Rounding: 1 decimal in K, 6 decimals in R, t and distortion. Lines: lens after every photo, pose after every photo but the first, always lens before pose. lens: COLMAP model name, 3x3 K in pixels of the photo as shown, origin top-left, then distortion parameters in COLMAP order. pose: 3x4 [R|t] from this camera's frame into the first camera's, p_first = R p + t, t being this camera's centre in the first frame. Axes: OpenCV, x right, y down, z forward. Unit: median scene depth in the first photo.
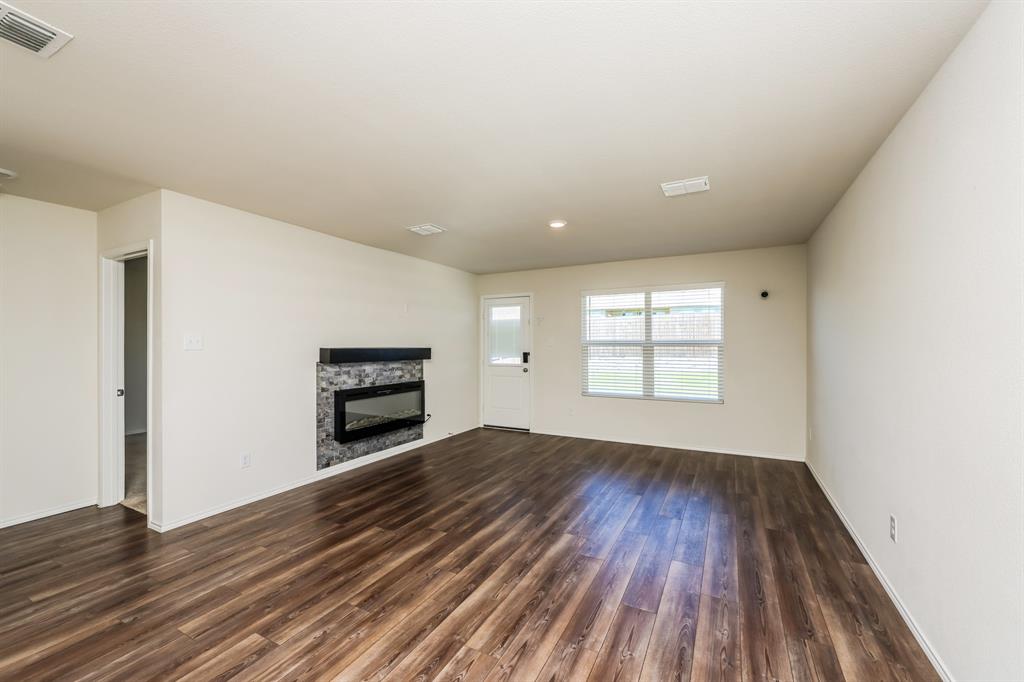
lens RADIAL K [[417.7, 0, 512.0], [0, 417.7, 341.0], [0, 0, 1]] dist [0.000268, 0.000010]
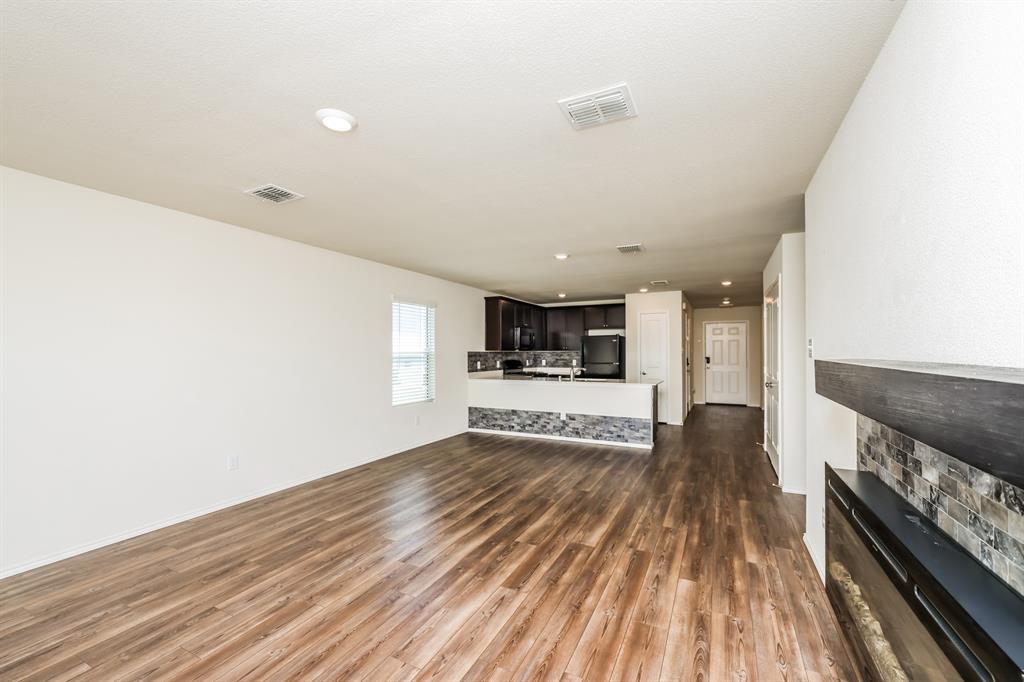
lens RADIAL K [[412.4, 0, 512.0], [0, 412.4, 341.0], [0, 0, 1]] dist [-0.000504, -0.000053]
pose [[-0.999789, 0.003994, -0.020137, -0.129772], [0.004614, 0.999515, -0.030808, 0.012774], [0.020004, -0.030895, -0.999322, 1.985306]]
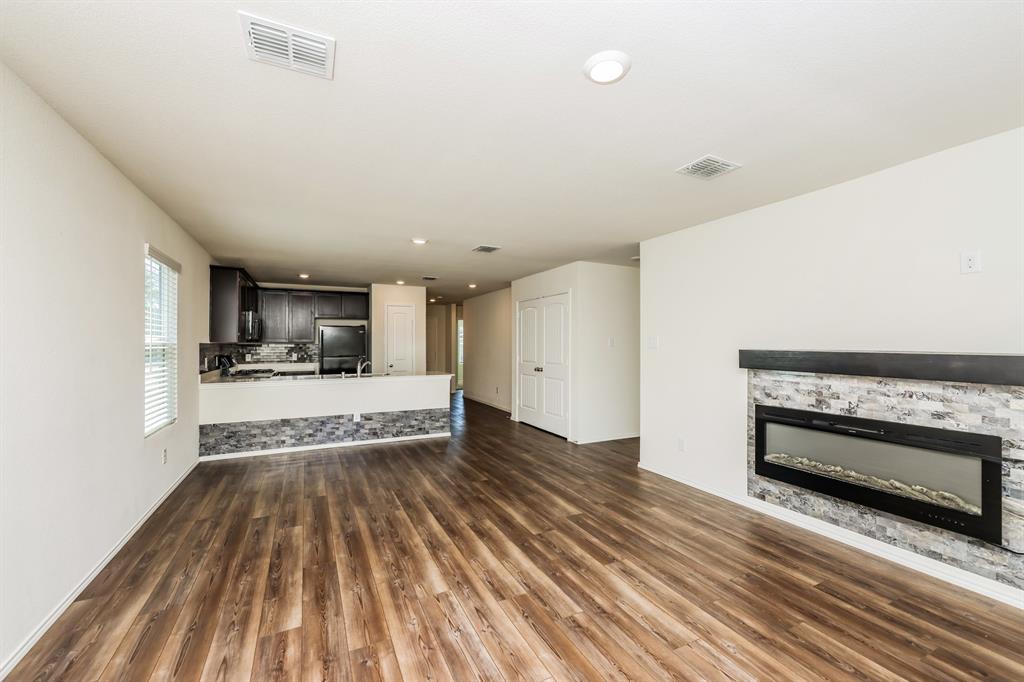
lens RADIAL K [[417.7, 0, 512.0], [0, 417.7, 341.0], [0, 0, 1]] dist [0.000268, 0.000010]
pose [[-0.587189, -0.003757, -0.809441, 0.675630], [0.004095, 0.999963, -0.007612, 0.007431], [0.809440, -0.007785, -0.587152, 1.532323]]
